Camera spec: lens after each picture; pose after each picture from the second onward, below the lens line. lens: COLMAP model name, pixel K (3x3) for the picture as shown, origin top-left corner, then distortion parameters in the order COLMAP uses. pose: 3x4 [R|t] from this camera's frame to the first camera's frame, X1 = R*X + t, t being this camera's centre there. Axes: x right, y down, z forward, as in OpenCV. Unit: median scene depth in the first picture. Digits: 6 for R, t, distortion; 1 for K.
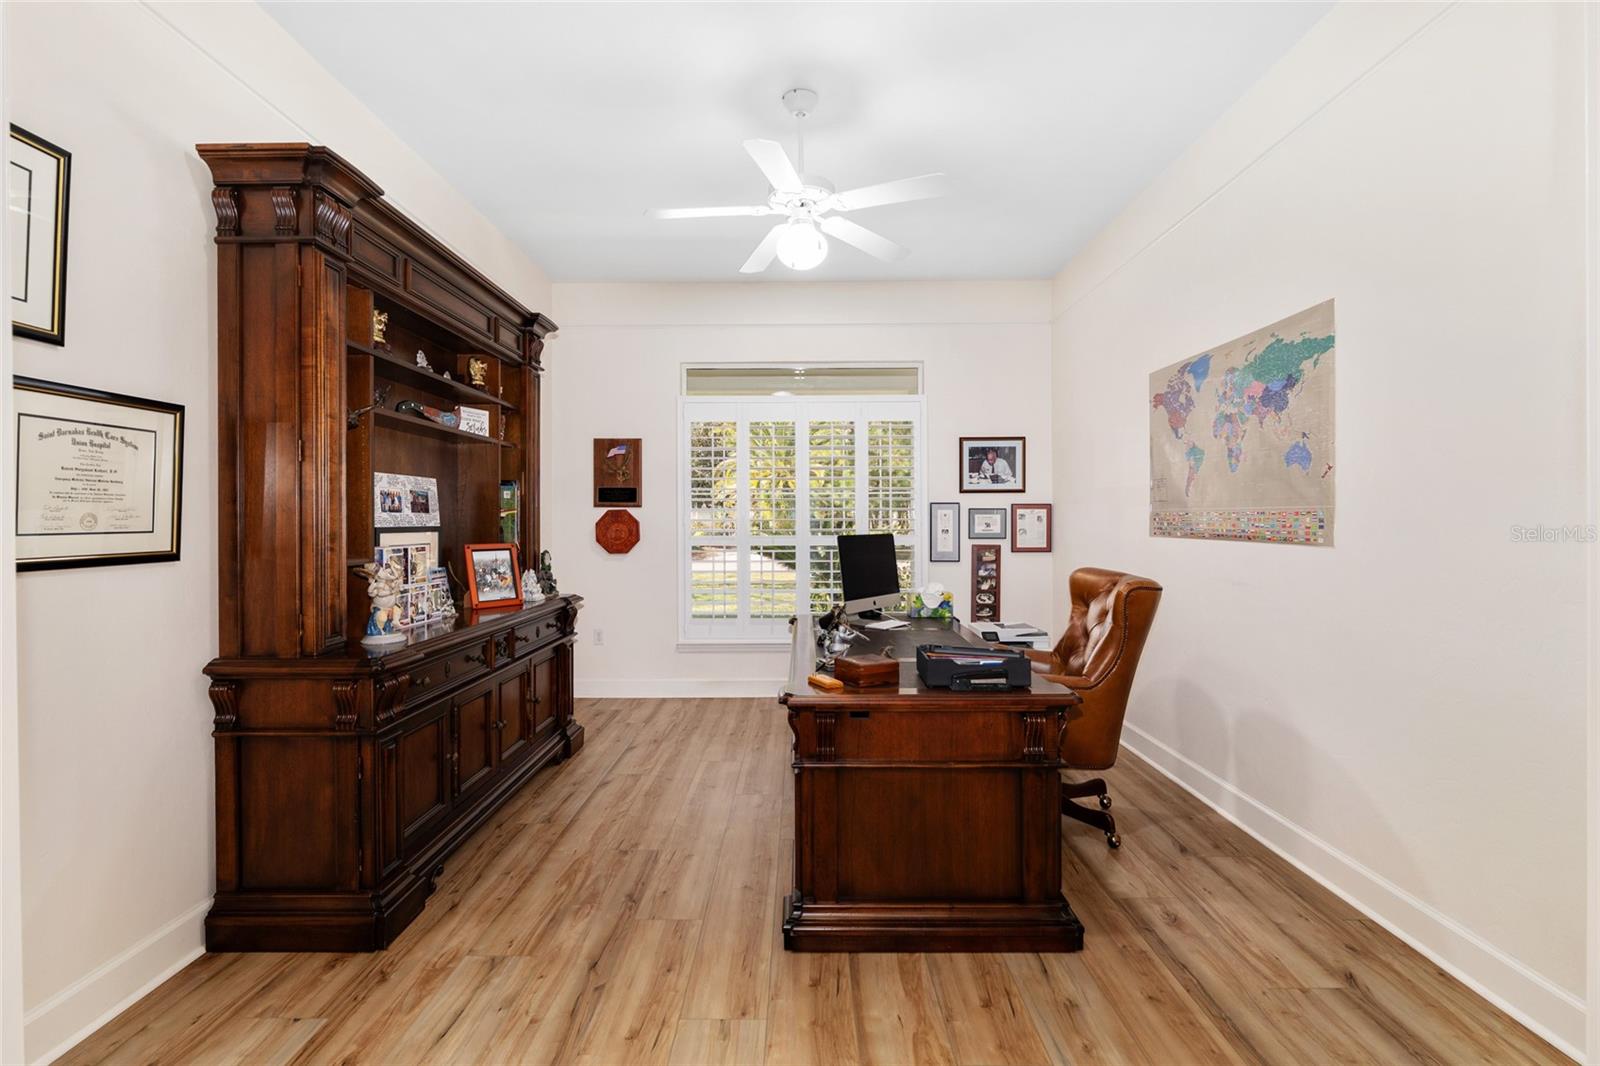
lens RADIAL K [[726.3, 0, 802.0], [0, 726.3, 527.5], [0, 0, 1]] dist [0.003894, 0.000567]
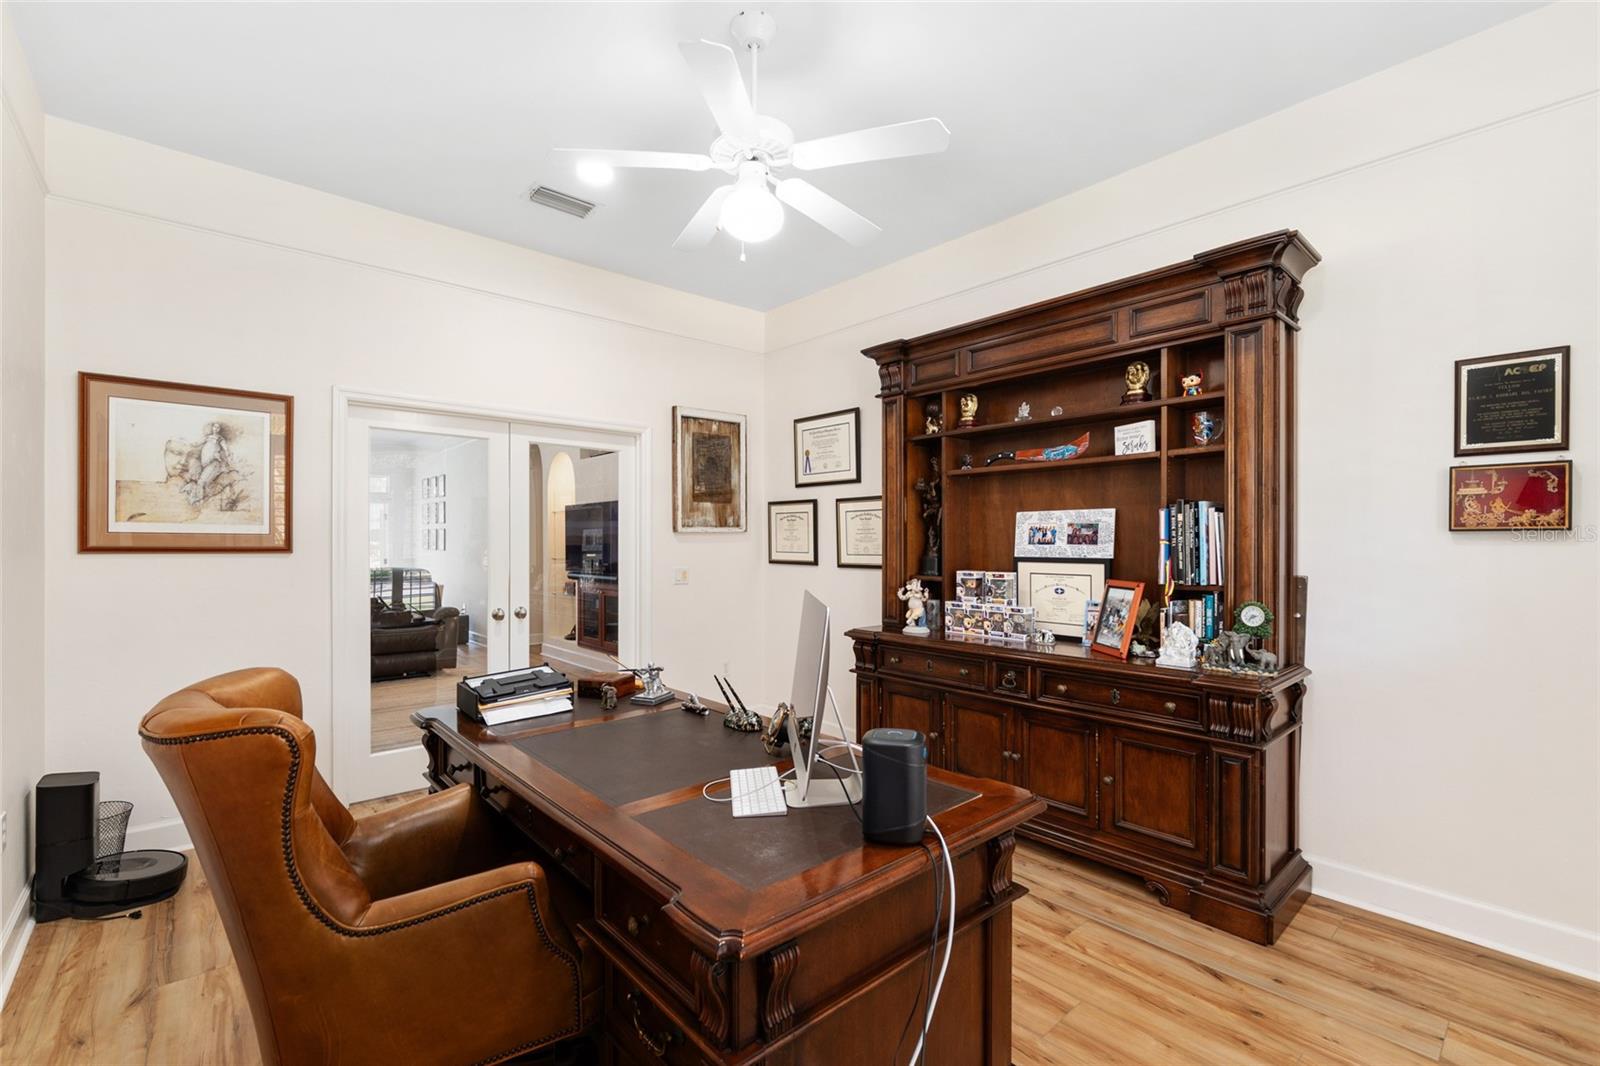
lens RADIAL K [[726.3, 0, 809.3], [0, 726.3, 535.6], [0, 0, 1]] dist [0.003894, 0.000567]
pose [[-0.752197, 0.002098, -0.658935, 0.461356], [0.001741, 0.999998, 0.001197, -0.035998], [0.658936, -0.000247, -0.752199, 1.571577]]
